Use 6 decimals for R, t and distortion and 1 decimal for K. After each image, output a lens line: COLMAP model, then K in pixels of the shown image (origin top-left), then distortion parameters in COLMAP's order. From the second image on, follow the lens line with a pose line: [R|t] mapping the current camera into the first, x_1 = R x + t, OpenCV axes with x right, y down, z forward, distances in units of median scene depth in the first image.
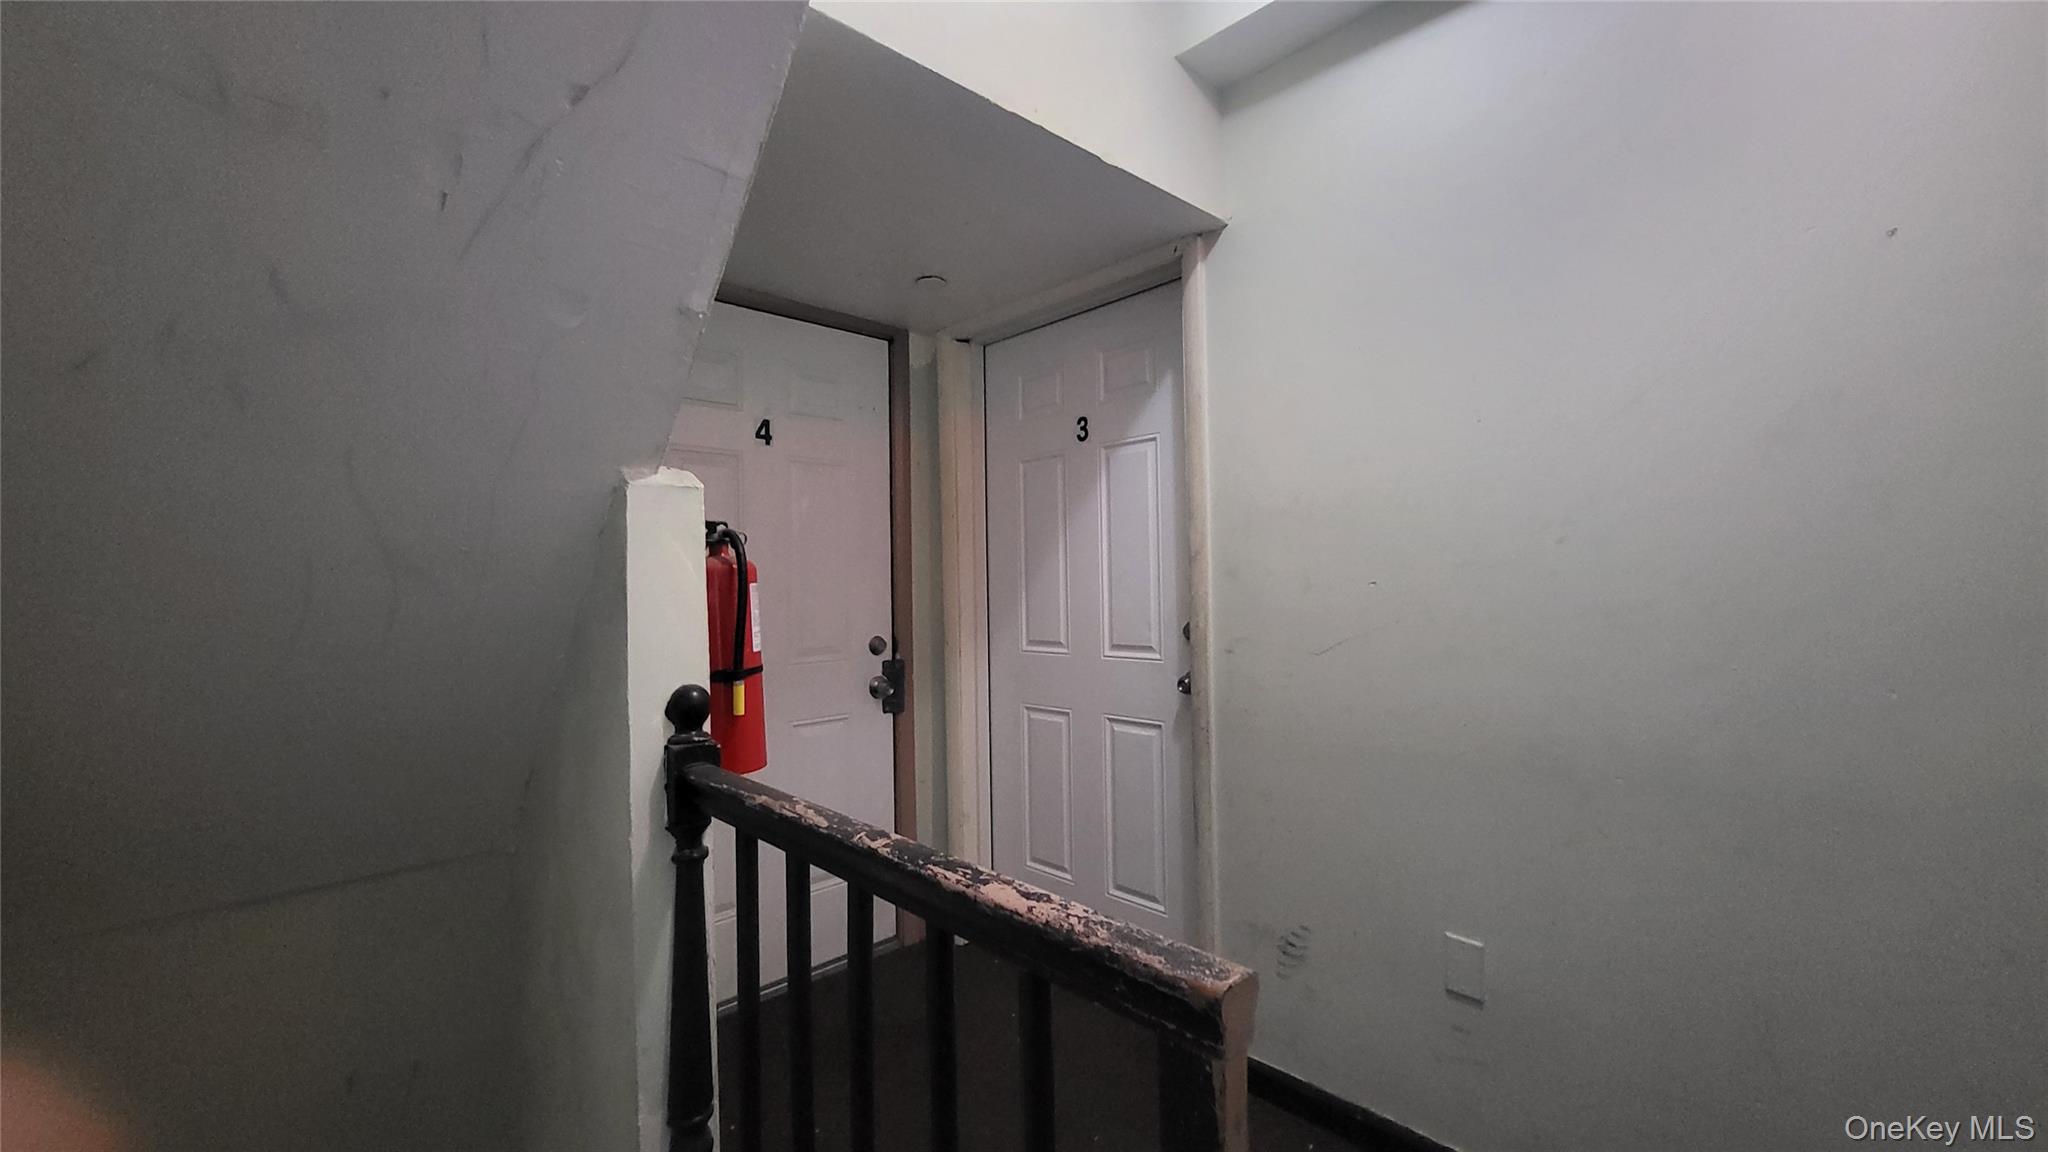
lens RADIAL K [[810.4, 0, 1023.4], [0, 810.4, 577.5], [0, 0, 1]] dist [0.005966, -0.000694]
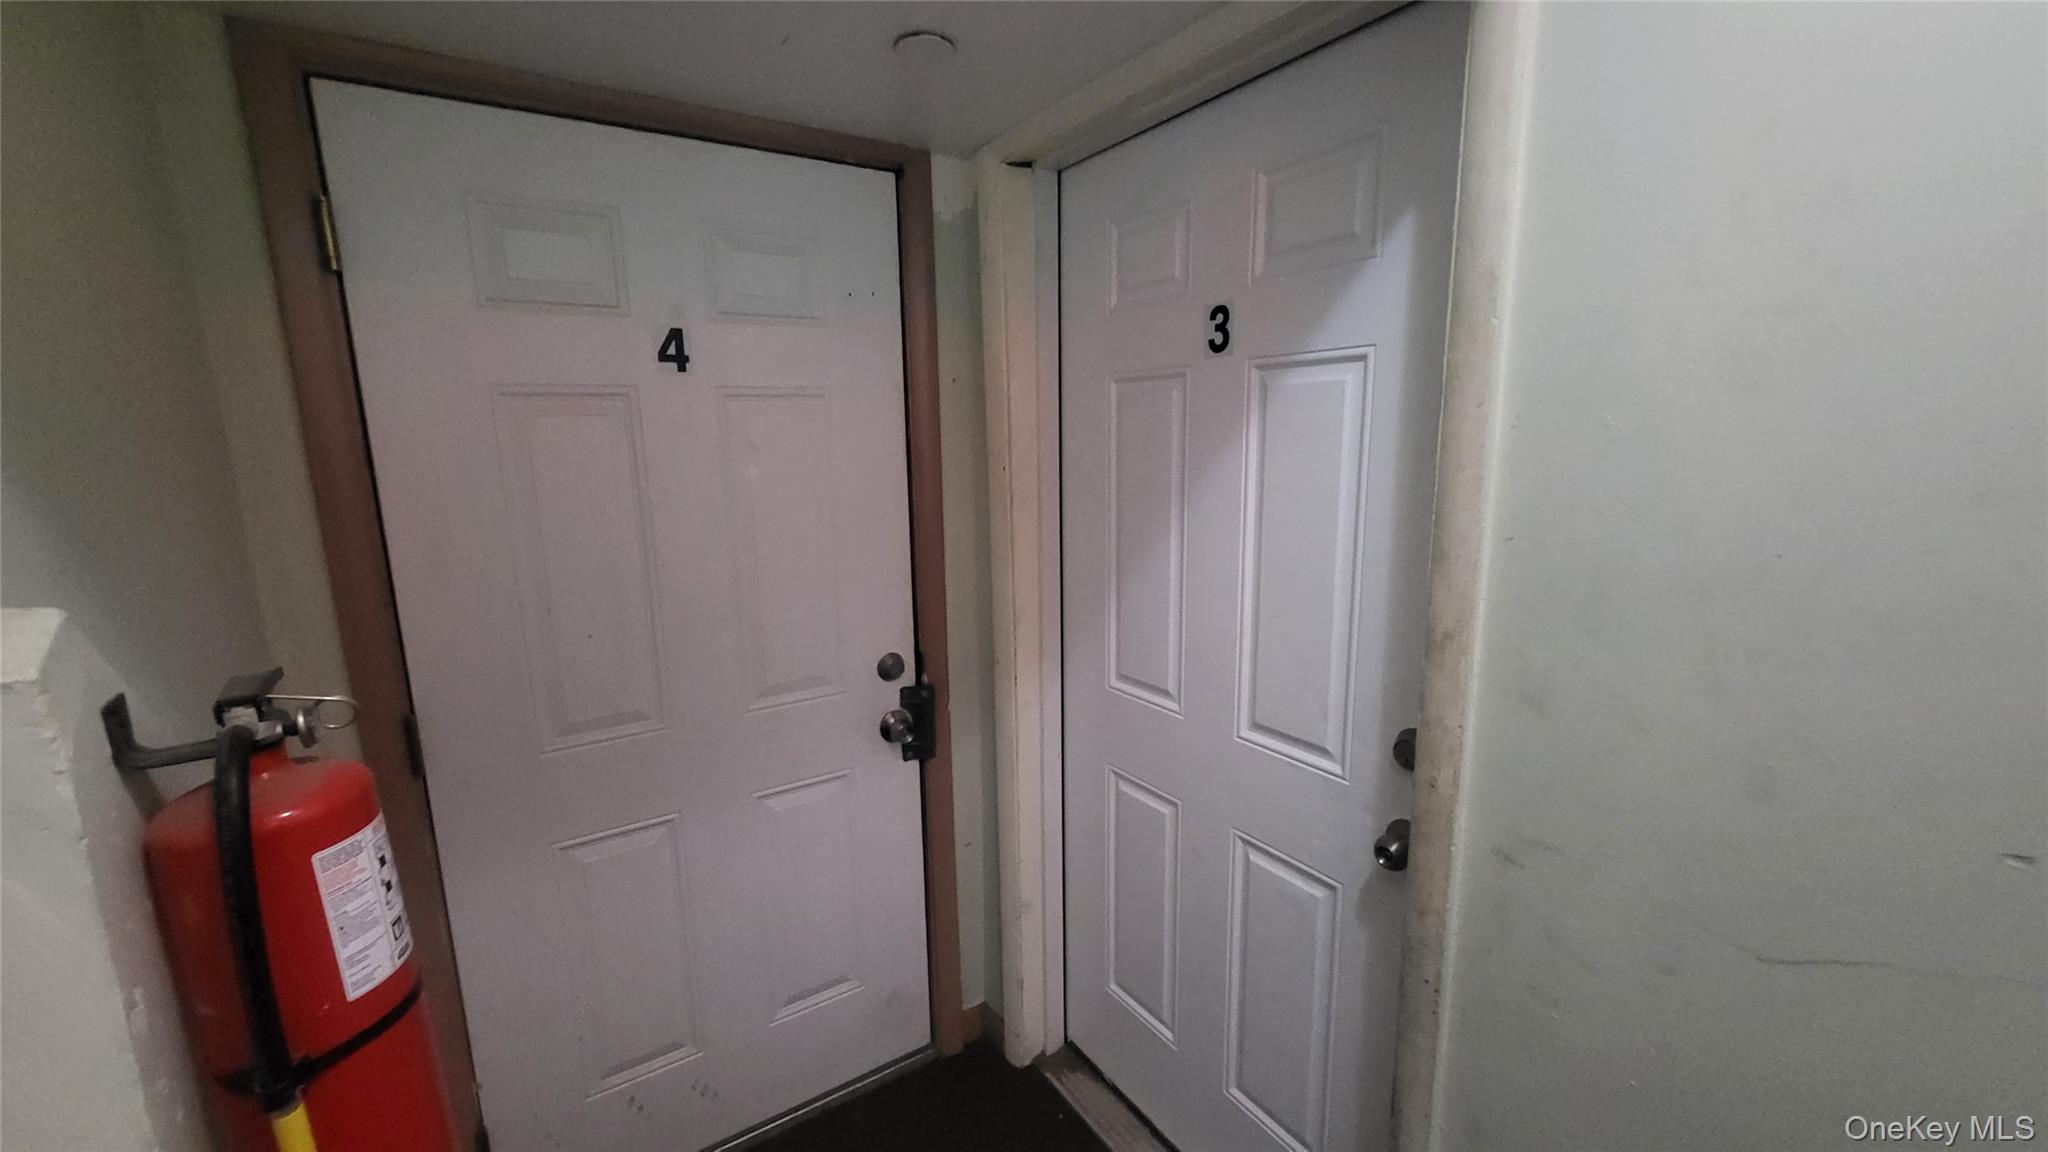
lens RADIAL K [[810.4, 0, 1020.8], [0, 810.4, 577.5], [0, 0, 1]] dist [0.005966, -0.000694]
pose [[0.981218, 0.035432, -0.189622, 0.049691], [0.001460, 0.981595, 0.190970, -0.119580], [0.192898, -0.187660, 0.963106, 0.408725]]
